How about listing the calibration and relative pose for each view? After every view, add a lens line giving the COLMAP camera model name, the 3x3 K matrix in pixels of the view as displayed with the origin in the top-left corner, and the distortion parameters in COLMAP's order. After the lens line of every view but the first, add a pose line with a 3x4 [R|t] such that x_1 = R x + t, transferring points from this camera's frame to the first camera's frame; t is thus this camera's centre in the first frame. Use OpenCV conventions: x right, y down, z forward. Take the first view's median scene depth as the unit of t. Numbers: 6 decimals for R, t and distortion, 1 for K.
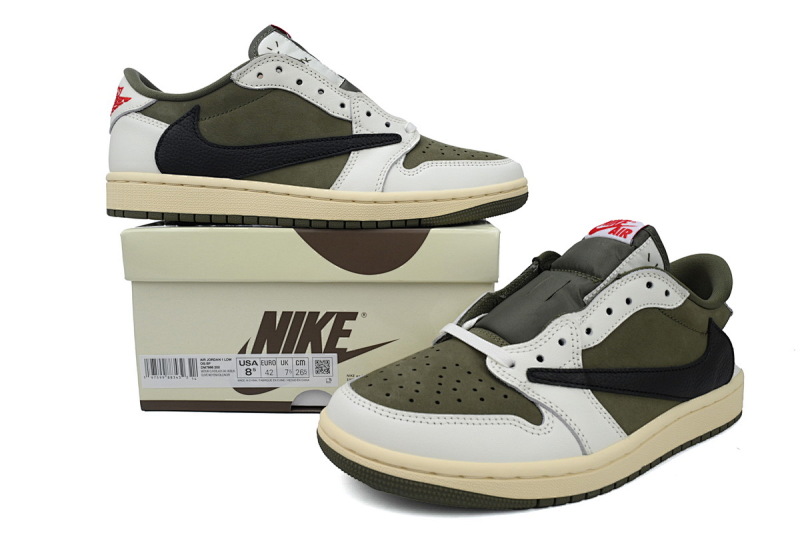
lens RADIAL K [[618.2, 0, 400.0], [0, 618.2, 266.5], [0, 0, 1]] dist [-0.000587, 0.000878]
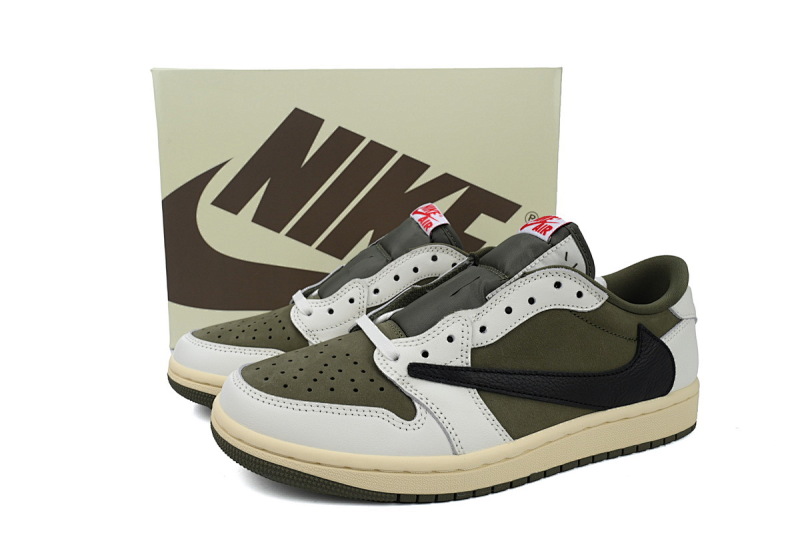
lens RADIAL K [[618.2, 0, 400.0], [0, 618.2, 266.5], [0, 0, 1]] dist [-0.000587, 0.000878]
pose [[0.984271, 0.040154, -0.172041, 0.345789], [-0.038380, 0.999170, 0.013626, -0.002242], [0.172445, -0.006809, 0.984996, 0.022877]]
